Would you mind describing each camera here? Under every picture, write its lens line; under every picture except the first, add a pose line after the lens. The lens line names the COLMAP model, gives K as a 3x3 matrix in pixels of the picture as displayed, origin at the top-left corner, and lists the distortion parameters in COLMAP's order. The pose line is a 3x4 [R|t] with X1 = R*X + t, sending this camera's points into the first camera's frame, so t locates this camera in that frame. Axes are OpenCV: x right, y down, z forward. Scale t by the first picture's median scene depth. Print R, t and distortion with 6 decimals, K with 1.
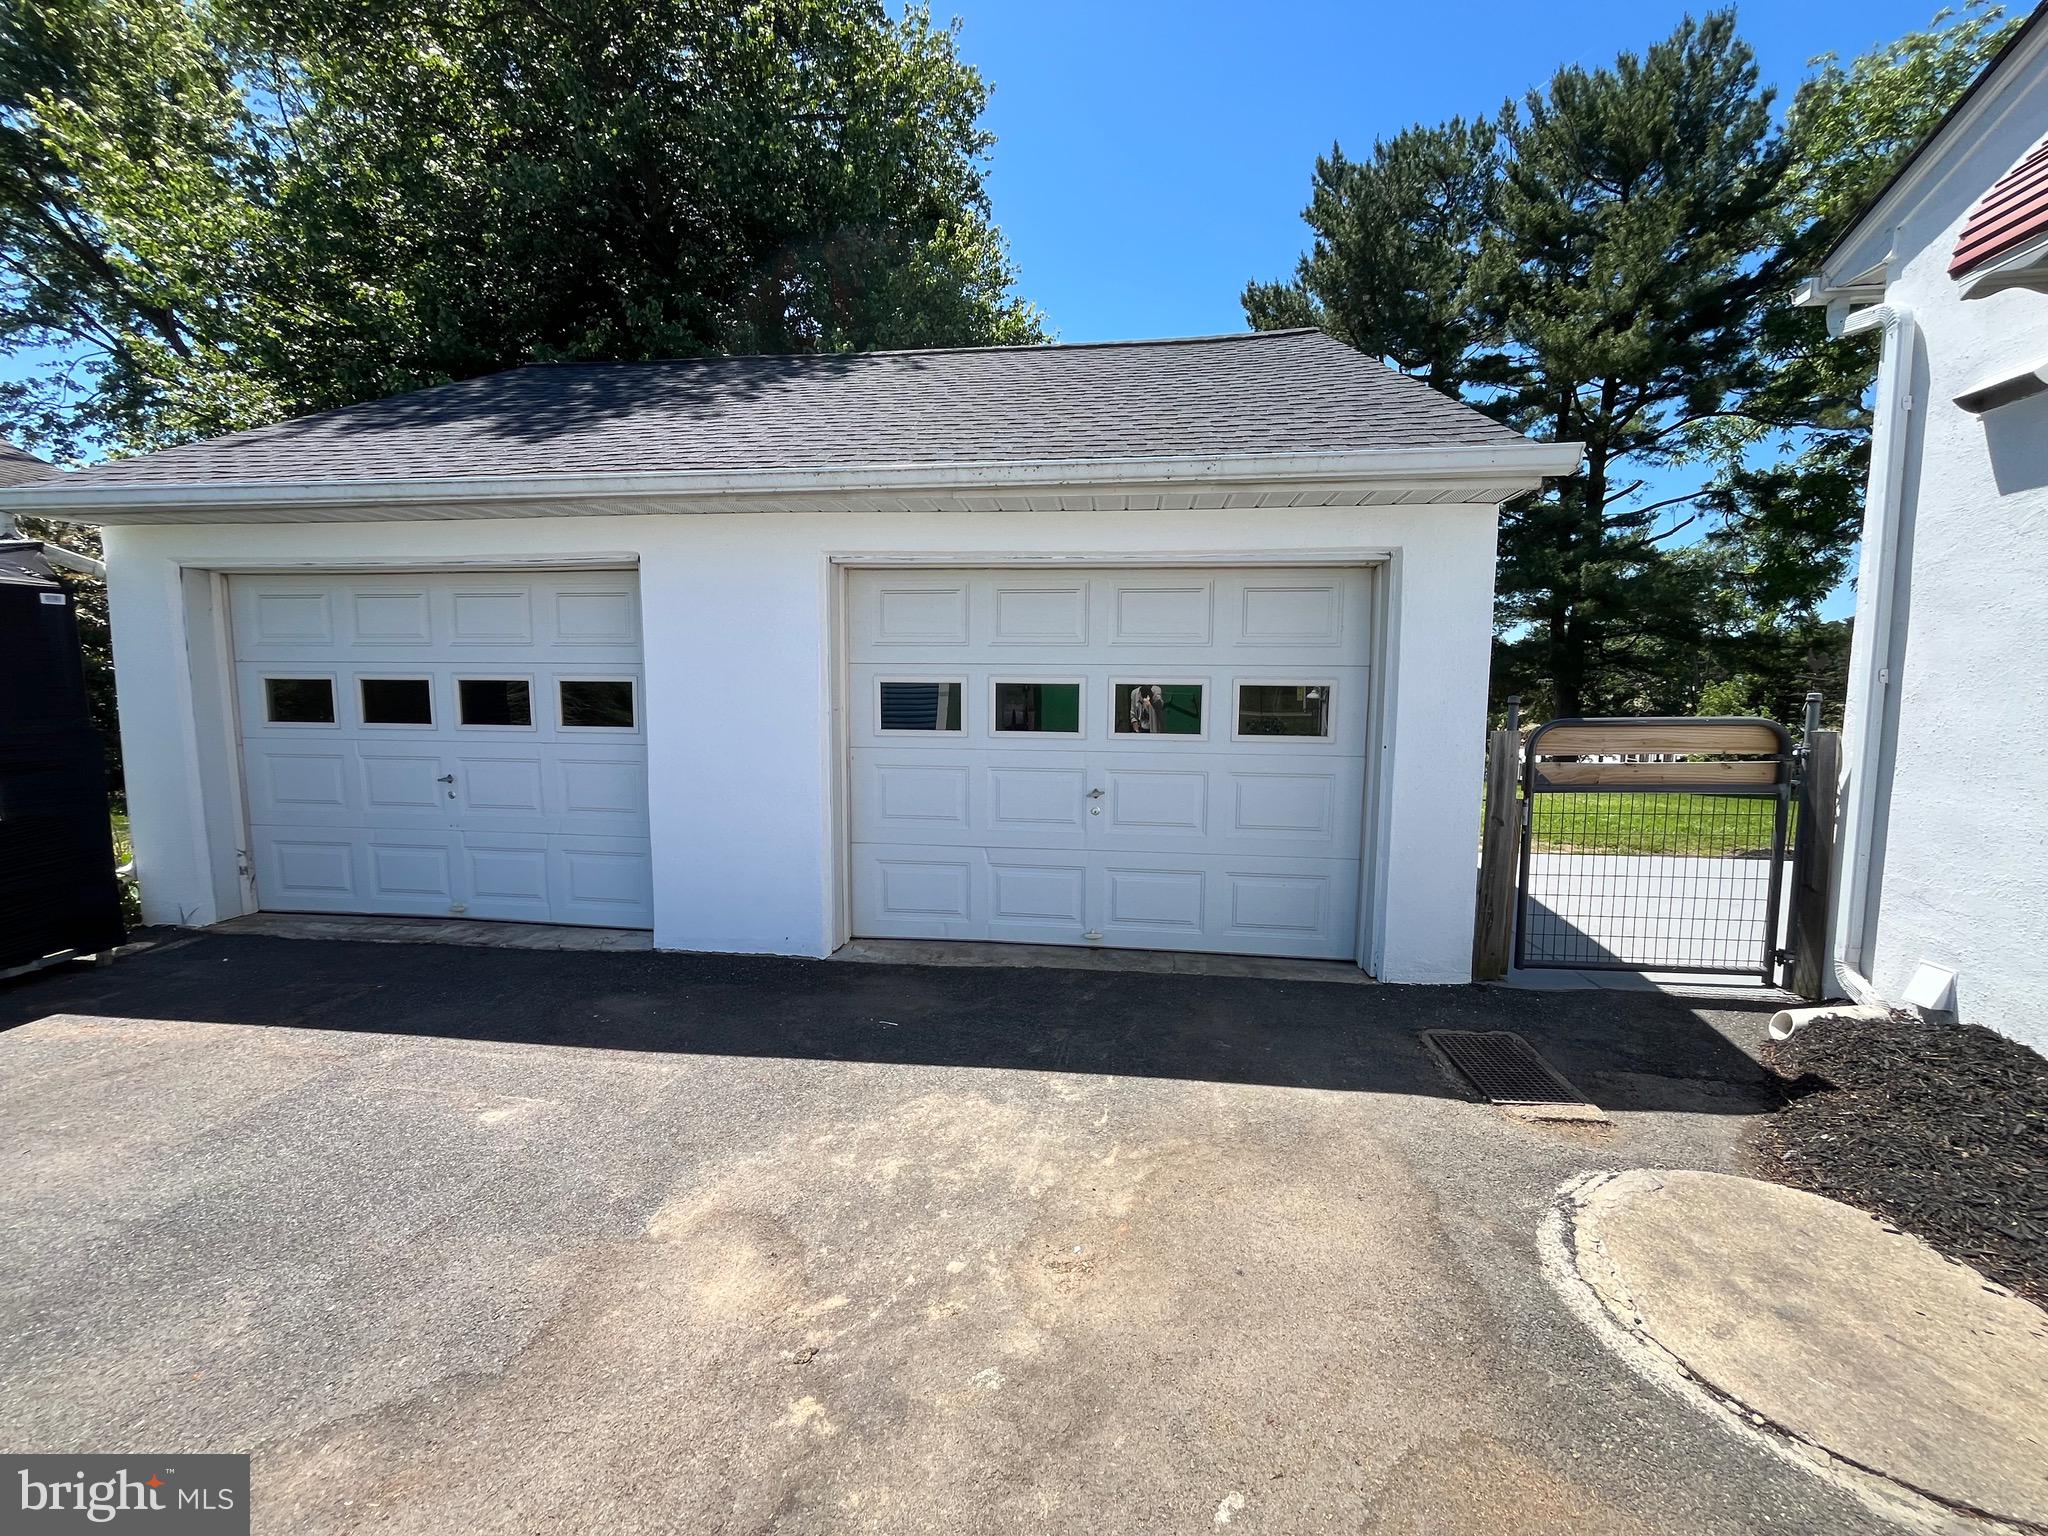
lens RADIAL K [[825.6, 0, 1029.3], [0, 825.6, 777.5], [0, 0, 1]] dist [-0.003724, 0.000337]
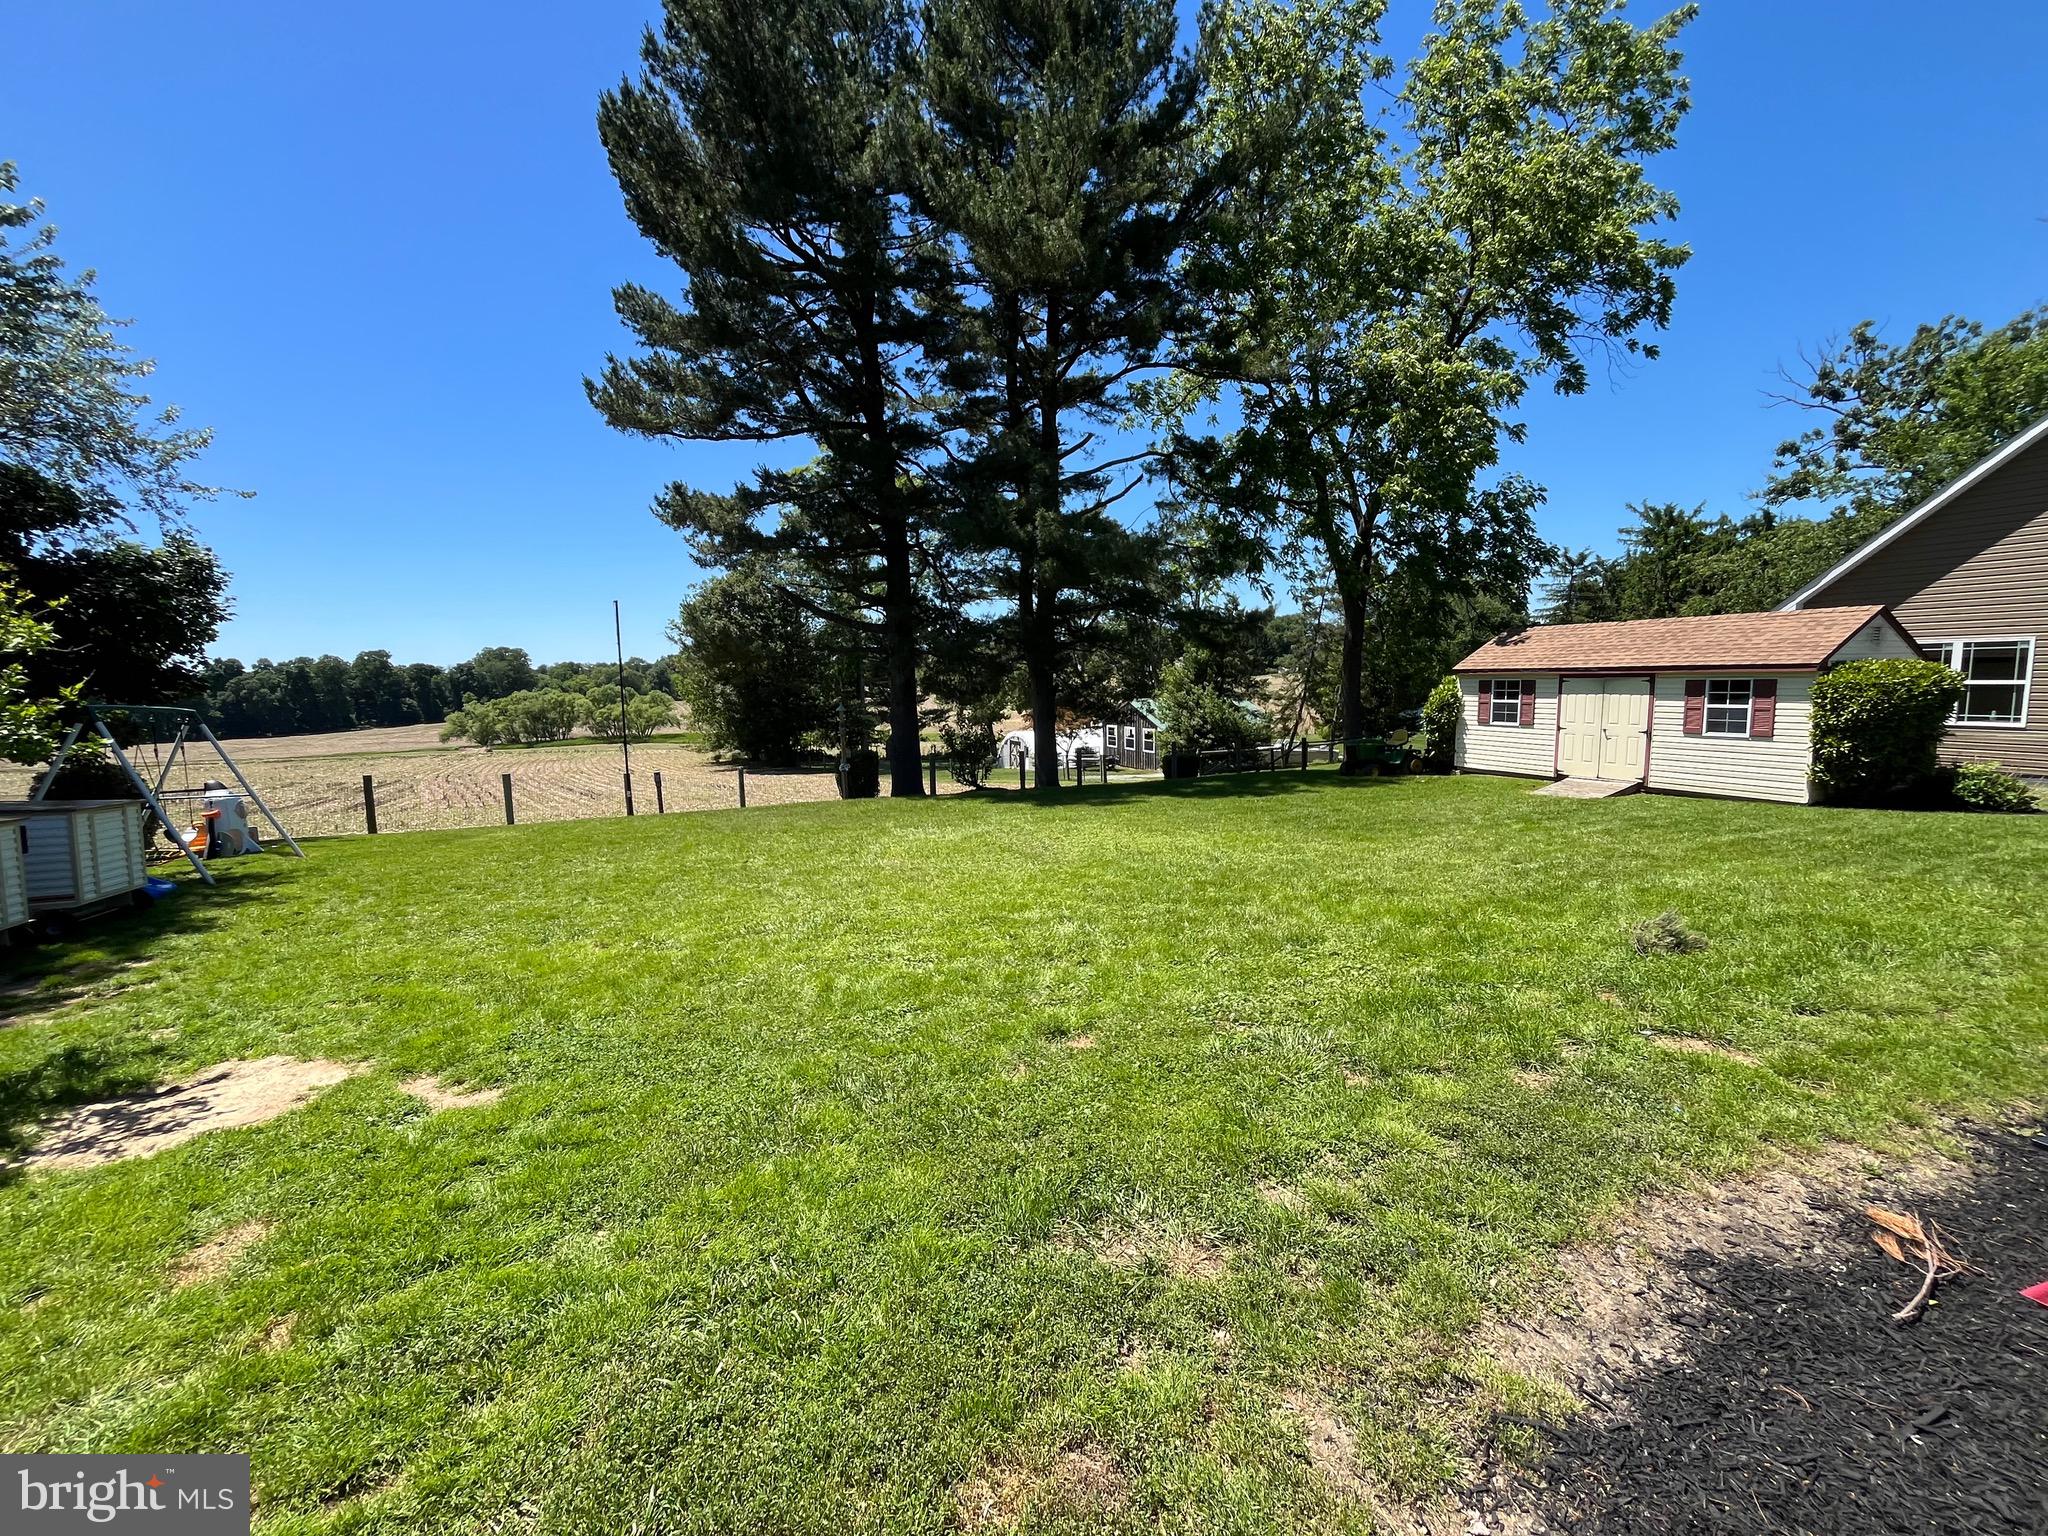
lens RADIAL K [[825.6, 0, 1023.1], [0, 825.6, 762.9], [0, 0, 1]] dist [-0.003724, 0.000337]
pose [[0.866332, -0.076816, 0.493526, 0.212486], [0.078786, 0.996749, 0.016841, -0.028226], [-0.493215, 0.024293, 0.869568, 0.272672]]
